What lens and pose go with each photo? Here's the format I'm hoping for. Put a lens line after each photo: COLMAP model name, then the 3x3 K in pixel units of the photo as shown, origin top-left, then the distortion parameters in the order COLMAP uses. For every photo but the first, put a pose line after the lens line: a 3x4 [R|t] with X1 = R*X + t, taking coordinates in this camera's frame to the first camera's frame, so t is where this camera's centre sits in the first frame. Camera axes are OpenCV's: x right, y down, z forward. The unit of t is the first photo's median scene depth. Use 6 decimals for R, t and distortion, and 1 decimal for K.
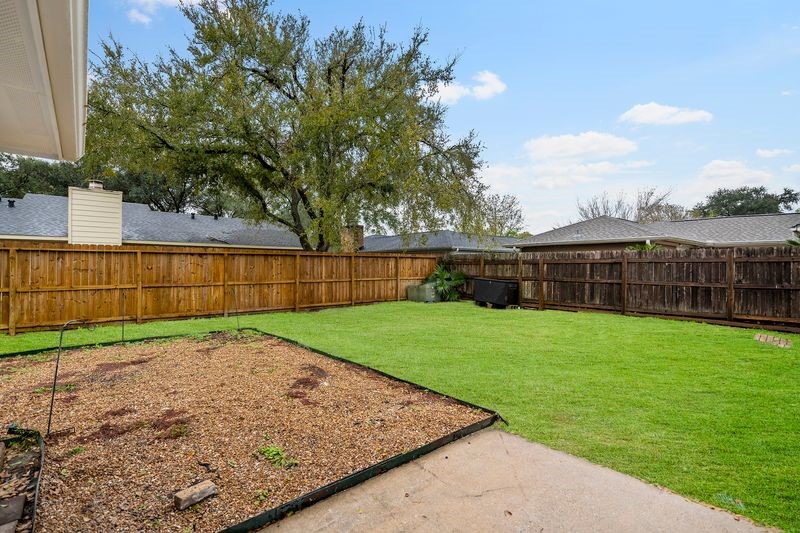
lens RADIAL K [[376.5, 0, 399.7], [0, 376.5, 269.4], [0, 0, 1]] dist [0.000108, 0.000070]
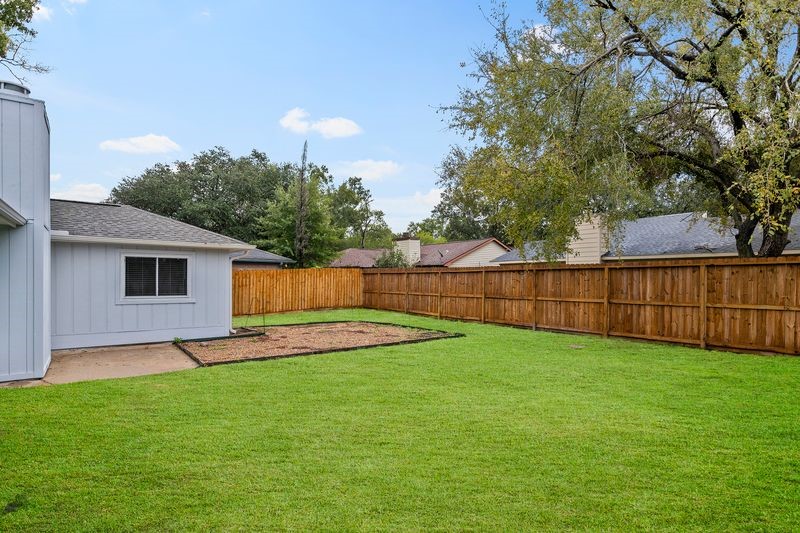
lens RADIAL K [[430.4, 0, 397.8], [0, 430.4, 281.2], [0, 0, 1]] dist [-0.002603, -0.000712]
pose [[-0.080484, 0.001832, -0.996754, 0.638415], [-0.009641, 0.999950, 0.002617, -0.008087], [0.996709, 0.009820, -0.080462, 0.610444]]
